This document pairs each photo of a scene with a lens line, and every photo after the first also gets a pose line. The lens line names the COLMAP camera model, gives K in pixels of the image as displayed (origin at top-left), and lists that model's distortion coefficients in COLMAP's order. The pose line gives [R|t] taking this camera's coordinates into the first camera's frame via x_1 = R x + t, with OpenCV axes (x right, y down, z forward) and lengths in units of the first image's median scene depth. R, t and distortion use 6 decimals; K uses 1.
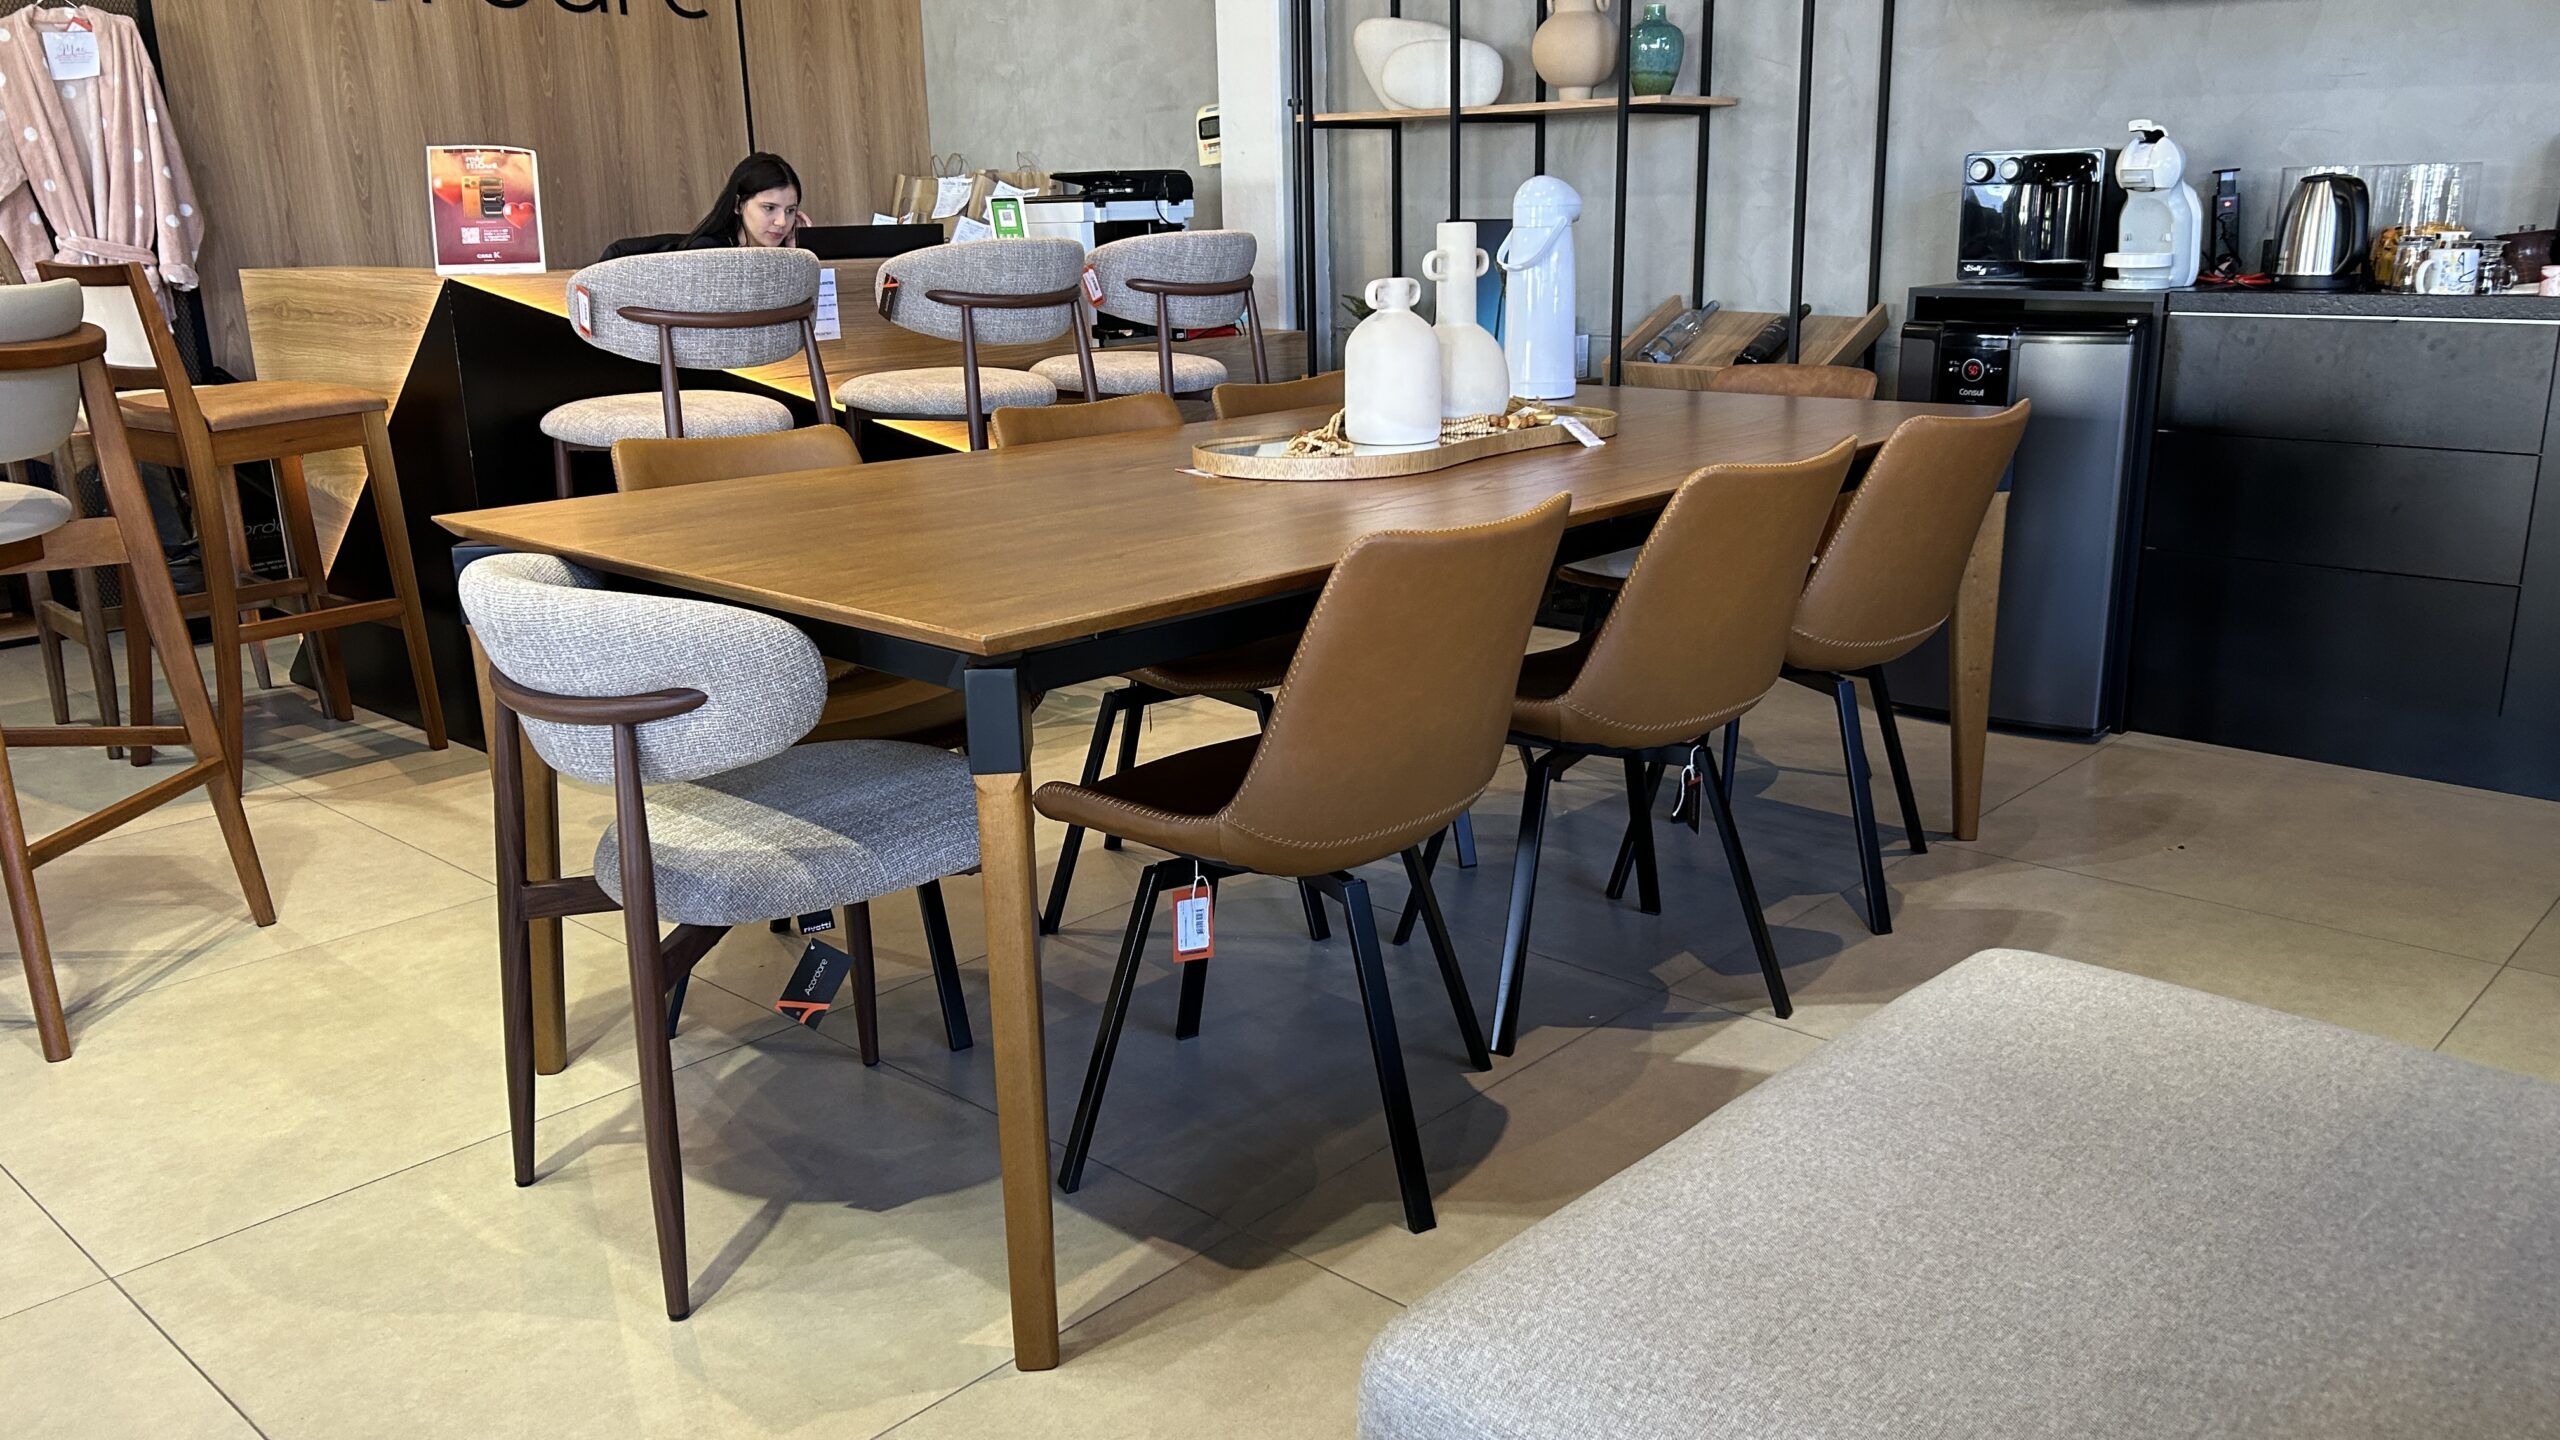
lens RADIAL K [[1904.3, 0, 1293.4], [0, 1904.3, 727.2], [0, 0, 1]] dist [0.056157, -0.064792]
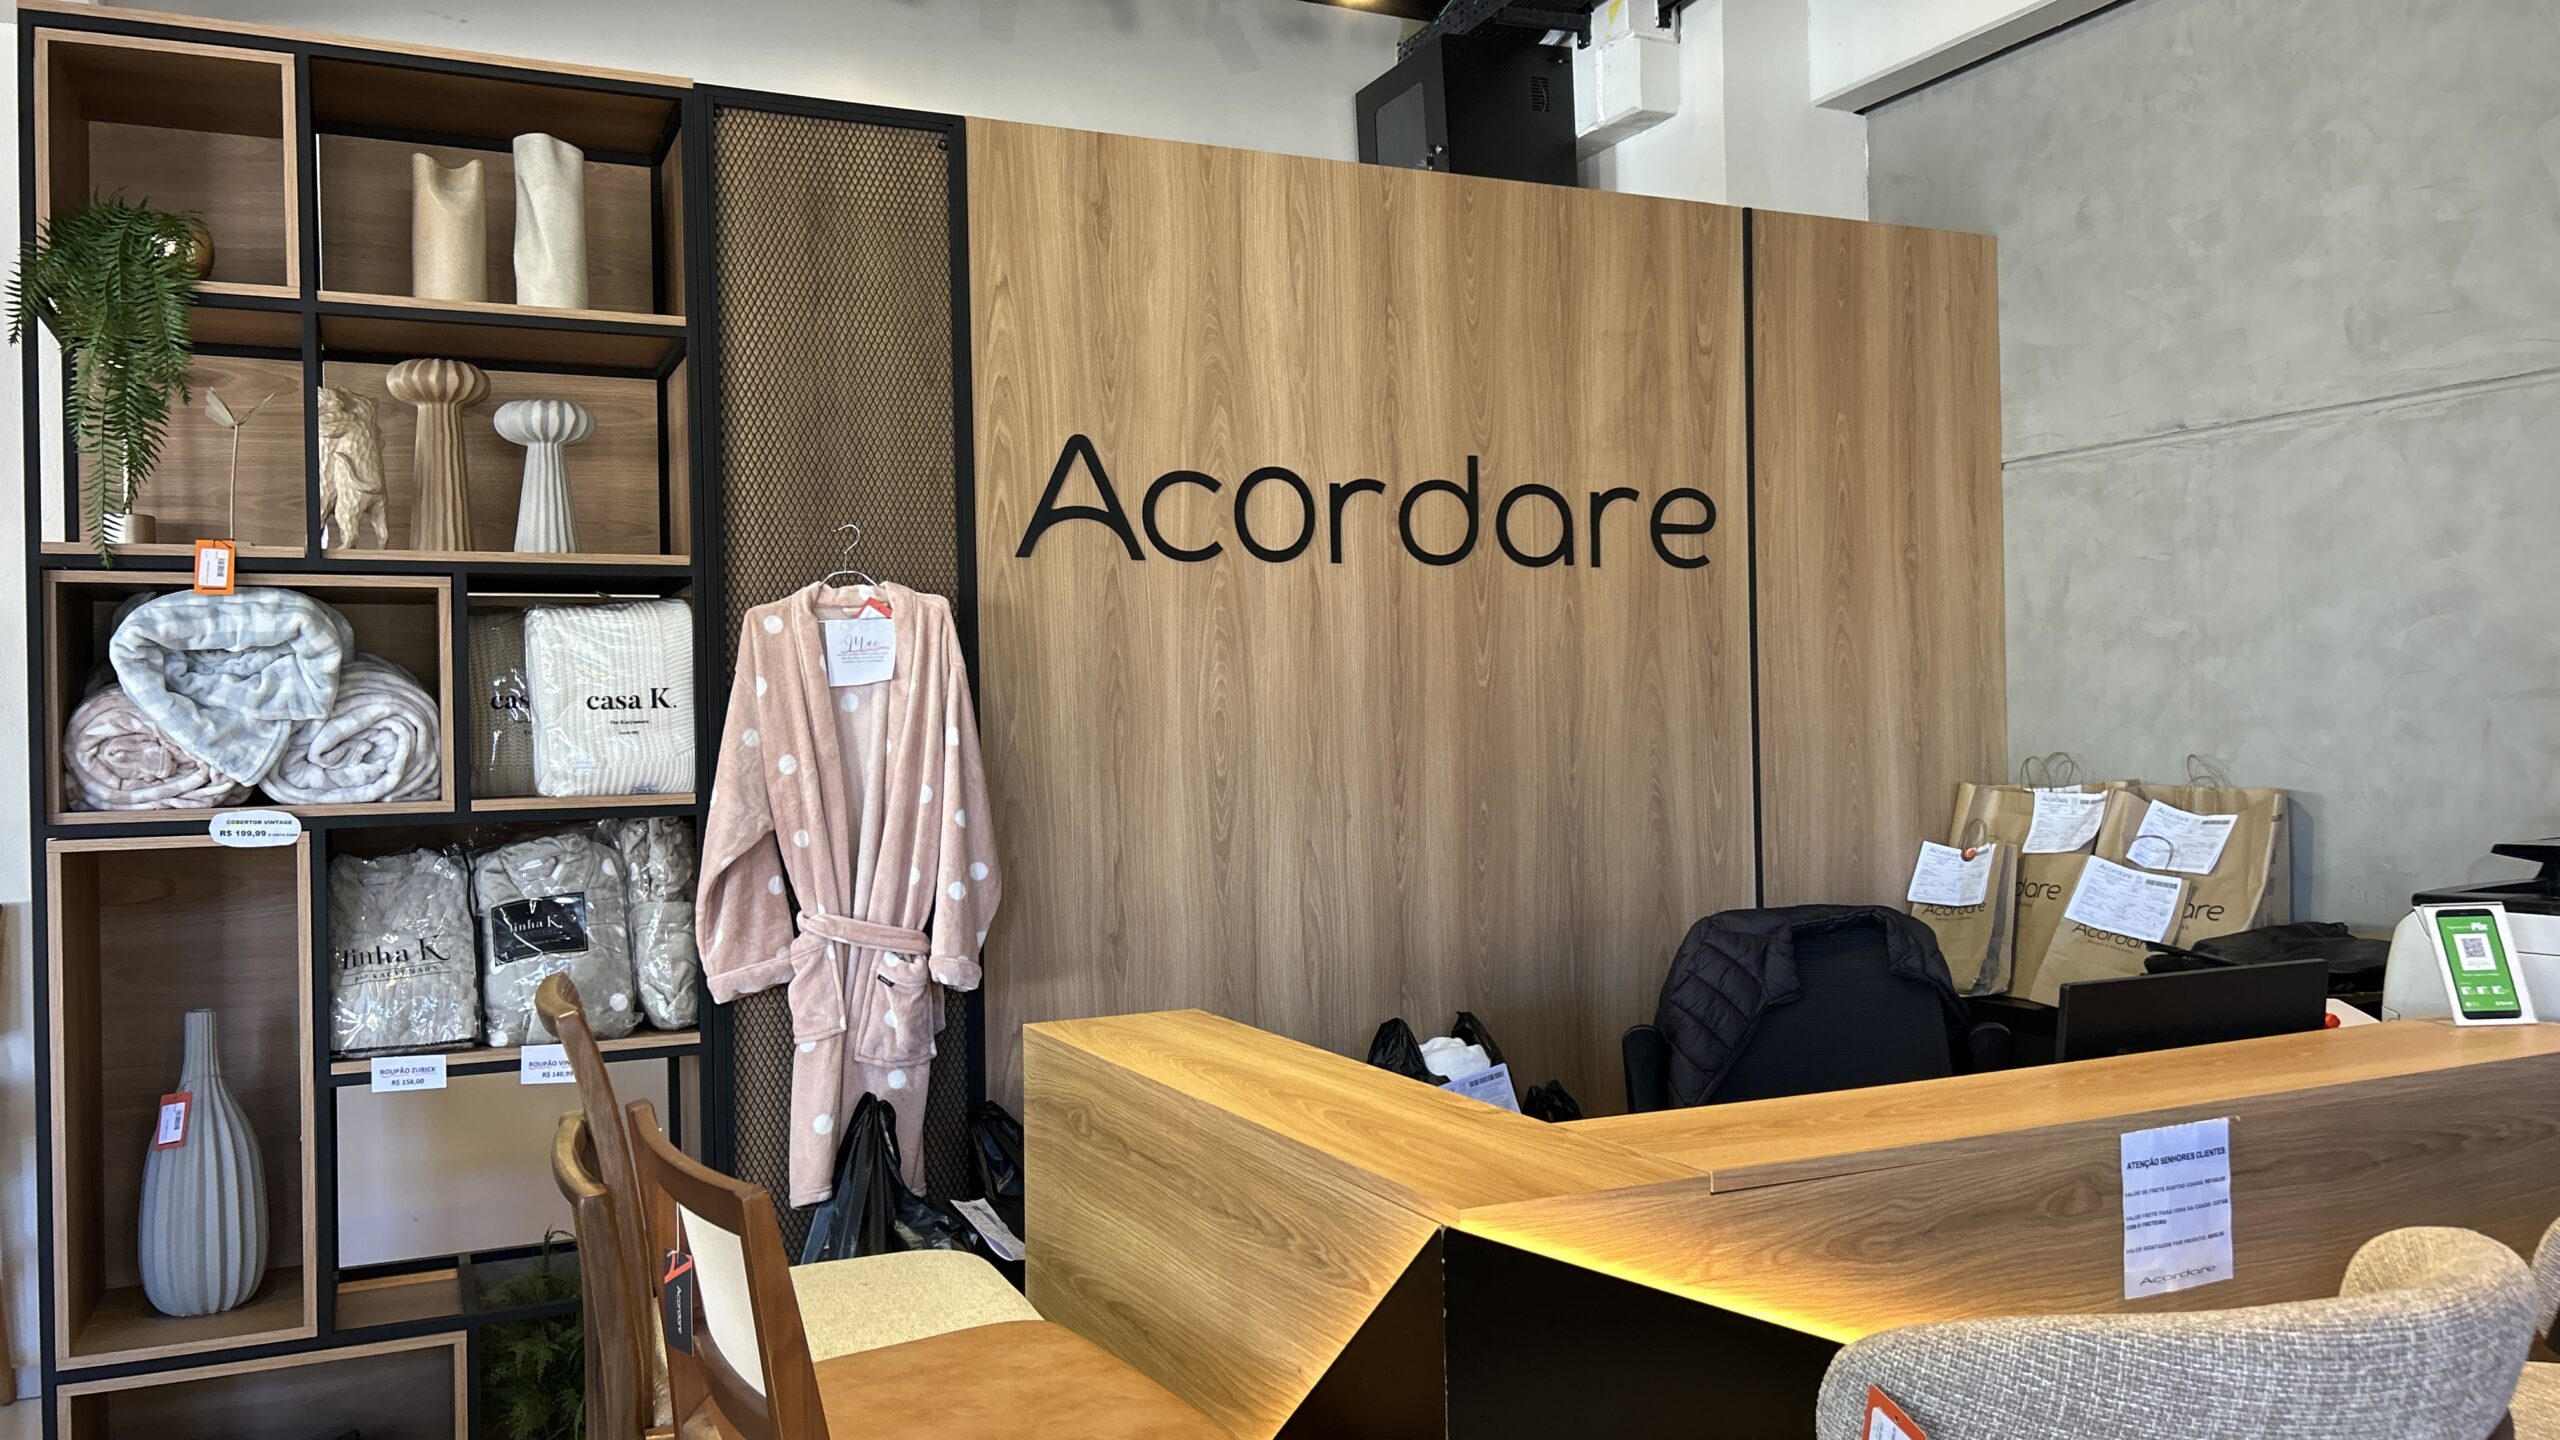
lens RADIAL K [[1904.3, 0, 1293.4], [0, 1904.3, 727.2], [0, 0, 1]] dist [0.056157, -0.064792]
pose [[0.929362, 0.003462, -0.369154, -0.290551], [-0.099118, 0.965581, -0.240477, -0.210574], [0.355615, 0.260080, 0.897717, 0.546052]]
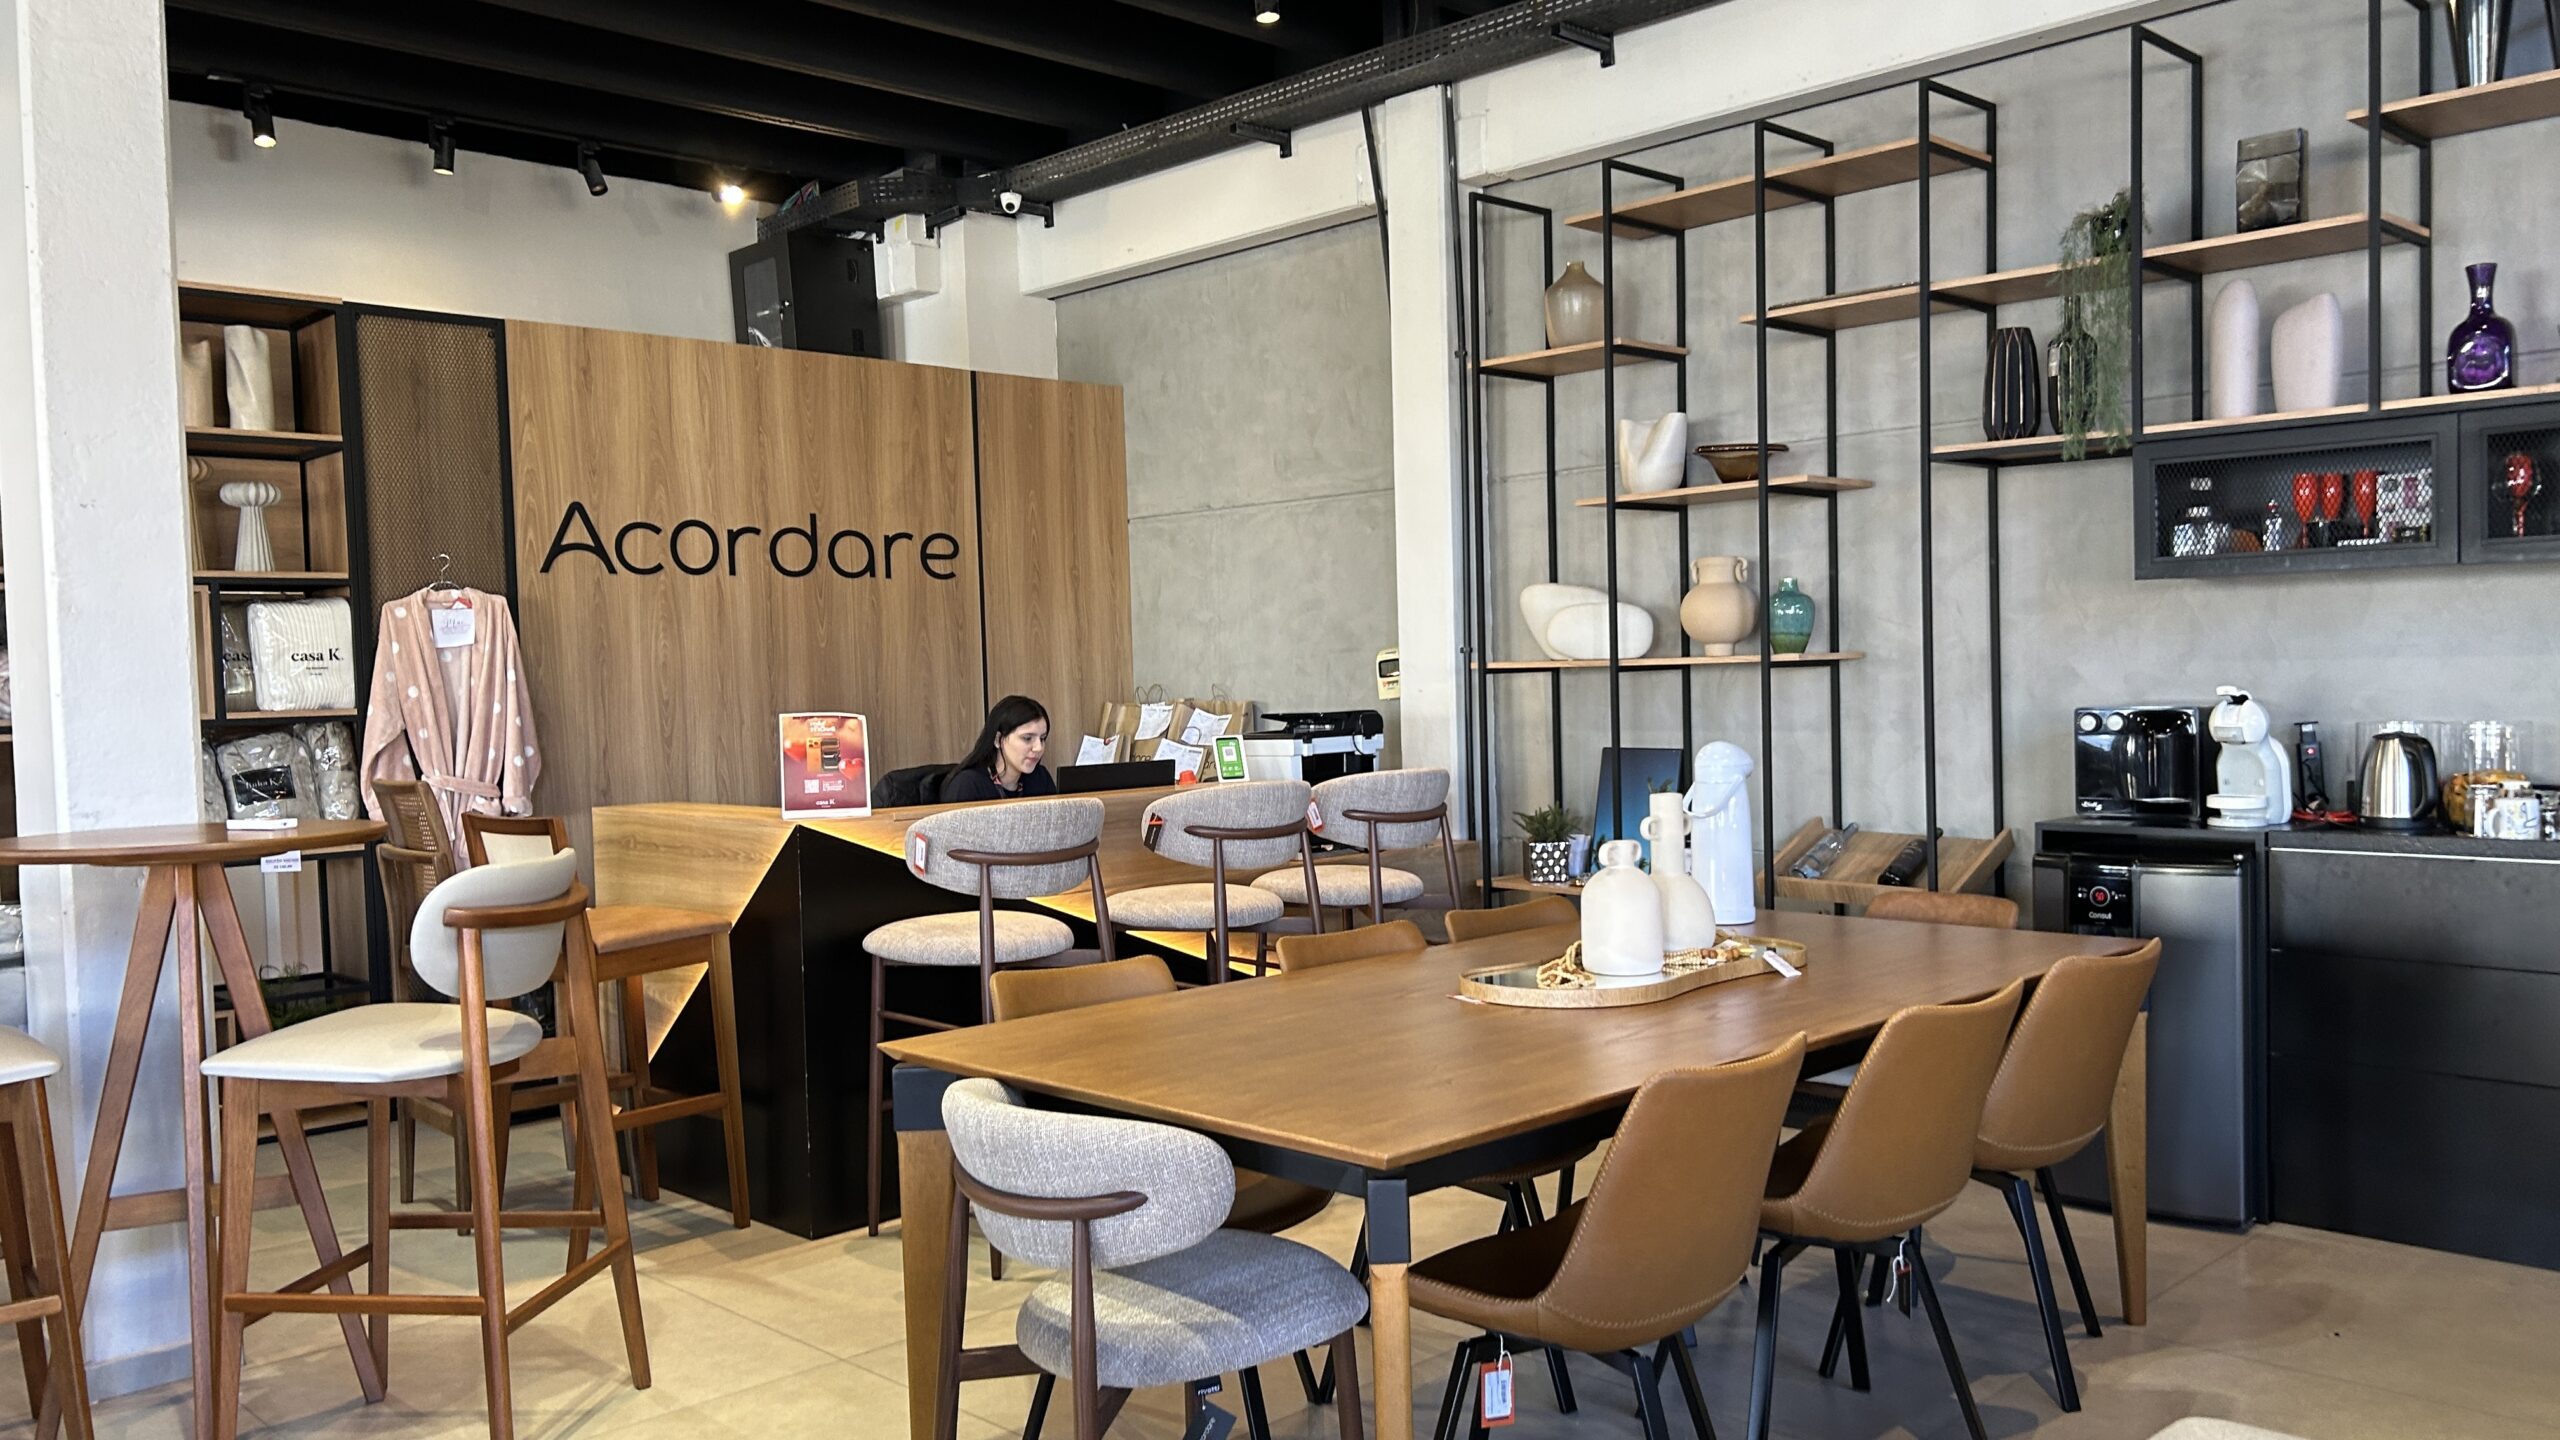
lens RADIAL K [[1892.1, 0, 1301.2], [0, 1892.1, 765.5], [0, 0, 1]] dist [0.081065, -0.131883]
pose [[0.999030, -0.004151, -0.043831, -0.066926], [-0.005554, 0.975707, -0.219010, -0.009474], [0.043675, 0.219041, 0.974738, -0.138996]]
